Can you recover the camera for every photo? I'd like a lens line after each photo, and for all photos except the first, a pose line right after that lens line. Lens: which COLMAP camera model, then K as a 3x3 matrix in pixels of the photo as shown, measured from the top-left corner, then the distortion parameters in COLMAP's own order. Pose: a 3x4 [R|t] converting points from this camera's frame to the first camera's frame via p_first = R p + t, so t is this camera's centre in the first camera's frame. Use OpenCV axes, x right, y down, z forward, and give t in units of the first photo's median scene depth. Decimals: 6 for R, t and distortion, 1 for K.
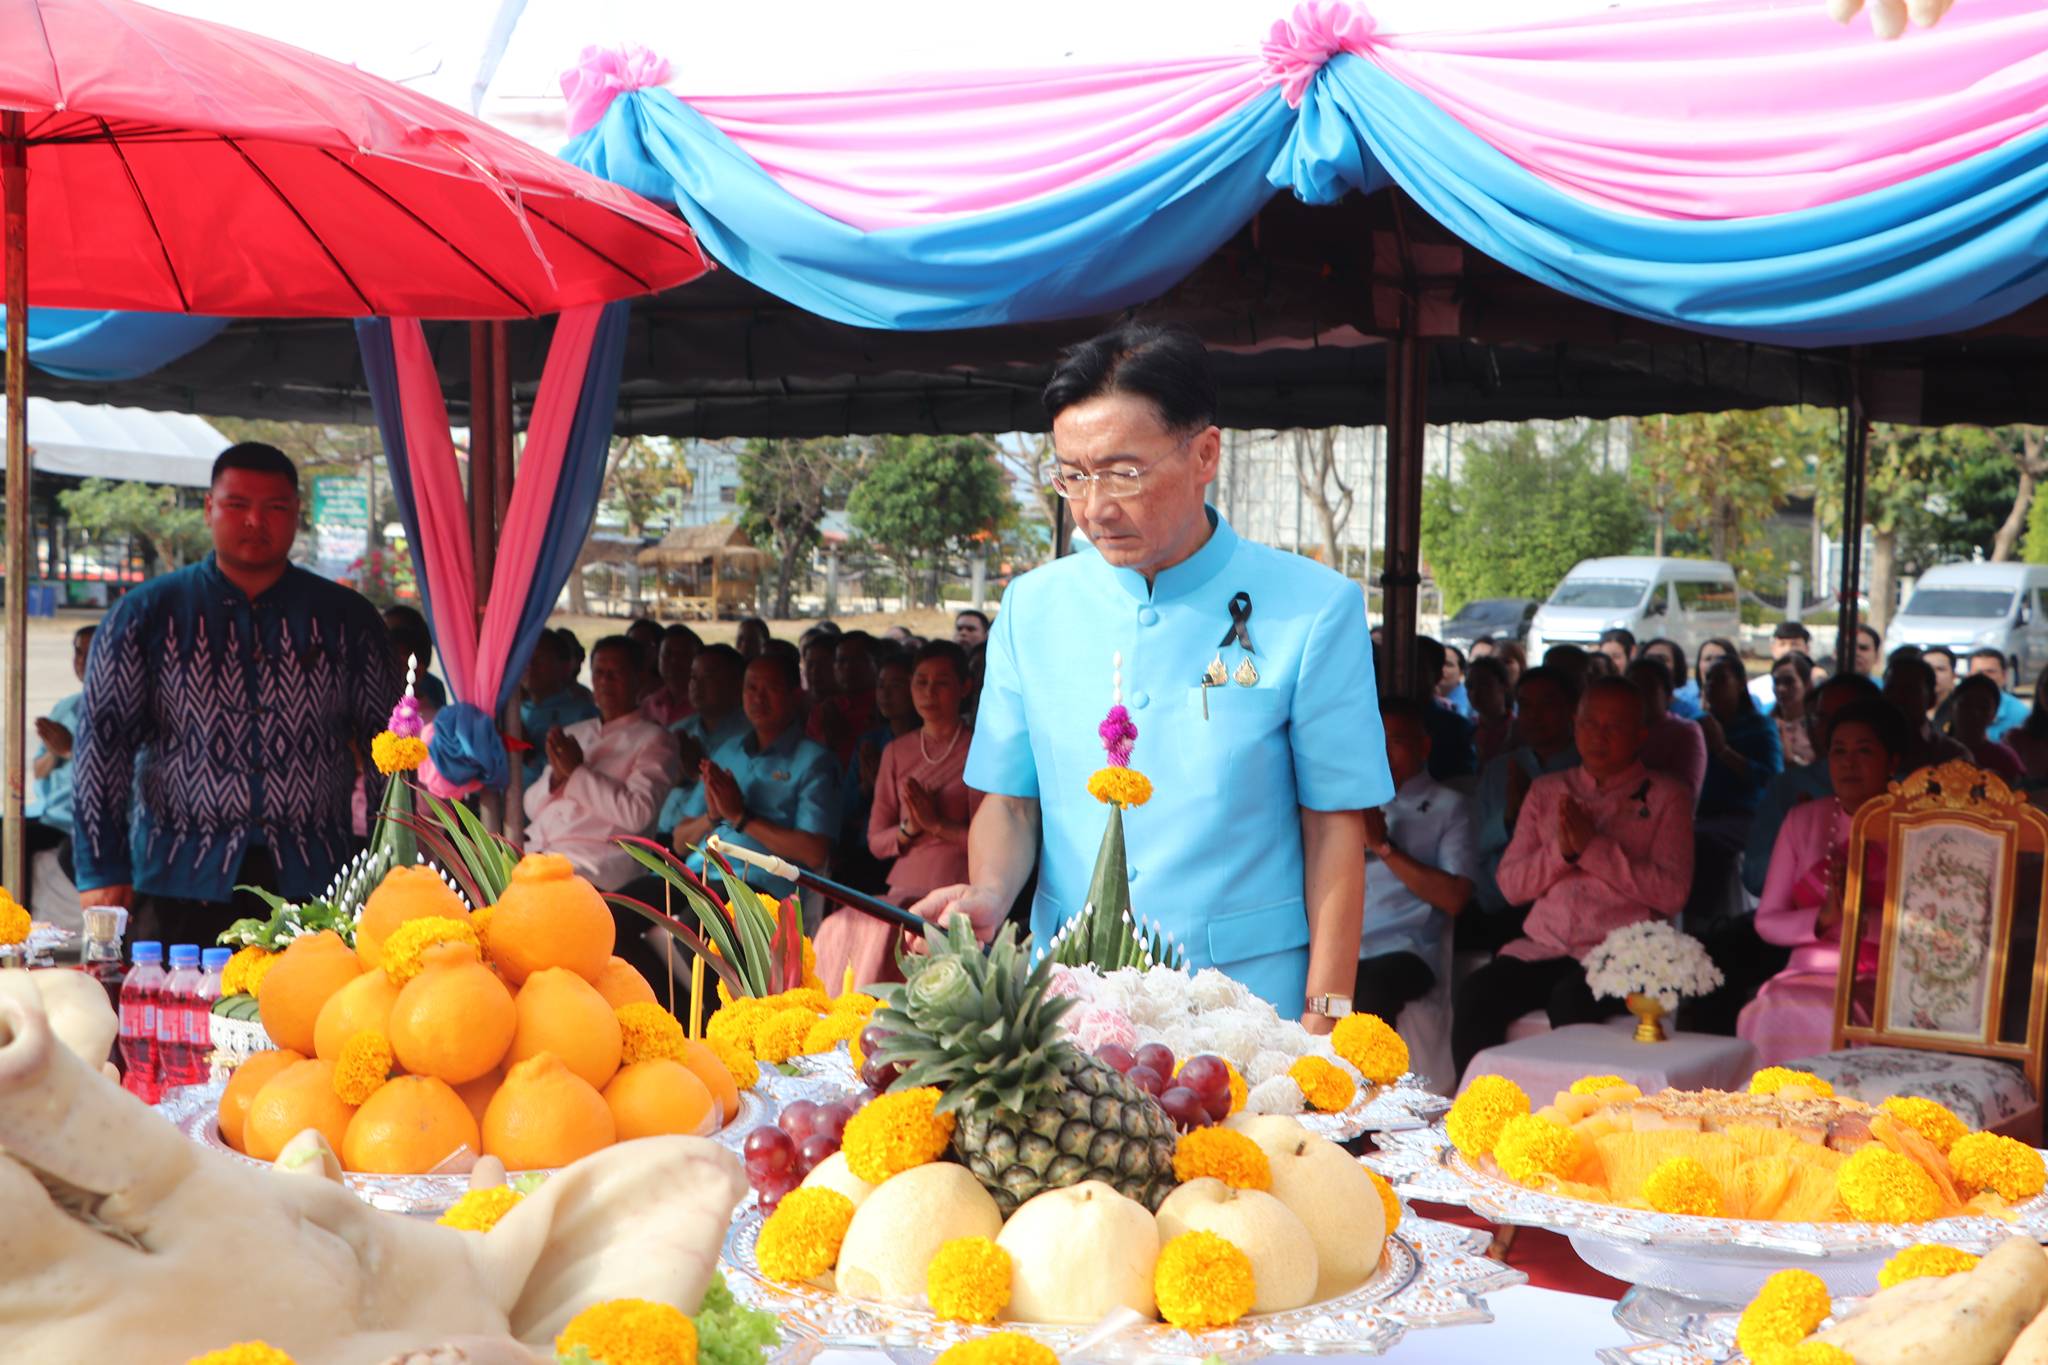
lens RADIAL K [[3132.2, 0, 1073.9], [0, 3132.2, 763.0], [0, 0, 1]] dist [-0.005113, 1.027813]
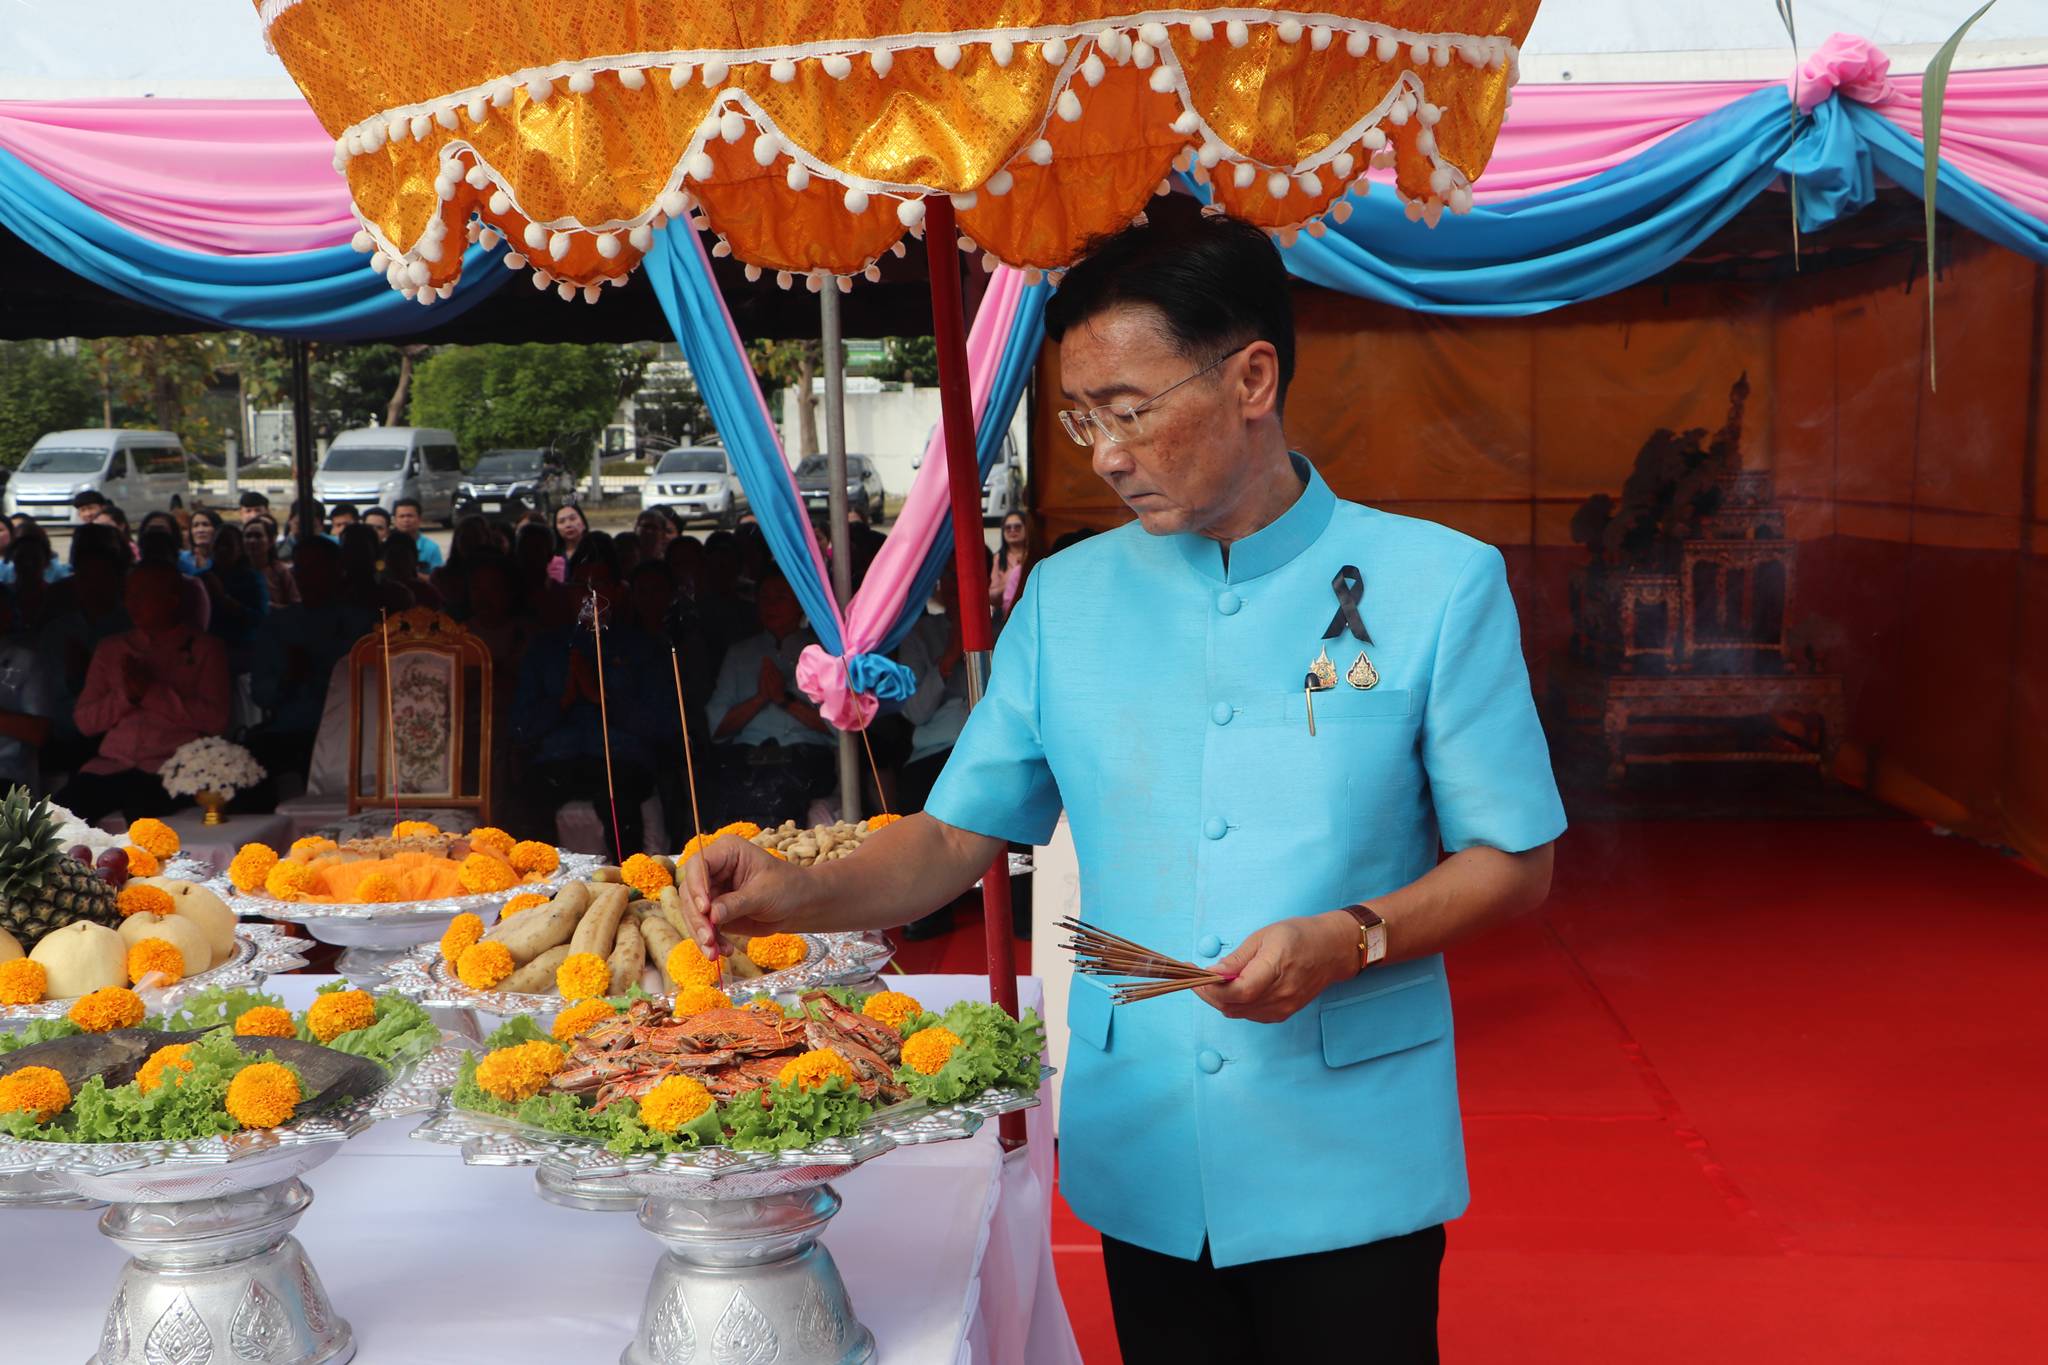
lens RADIAL K [[2498.8, 0, 1016.4], [0, 2498.8, 700.0], [0, 0, 1]] dist [0.007874, 0.042657]
pose [[0.862843, -0.086957, 0.497936, -0.057358], [0.064084, 0.995961, 0.062882, -0.012372], [-0.501393, -0.022348, 0.864931, -0.128037]]
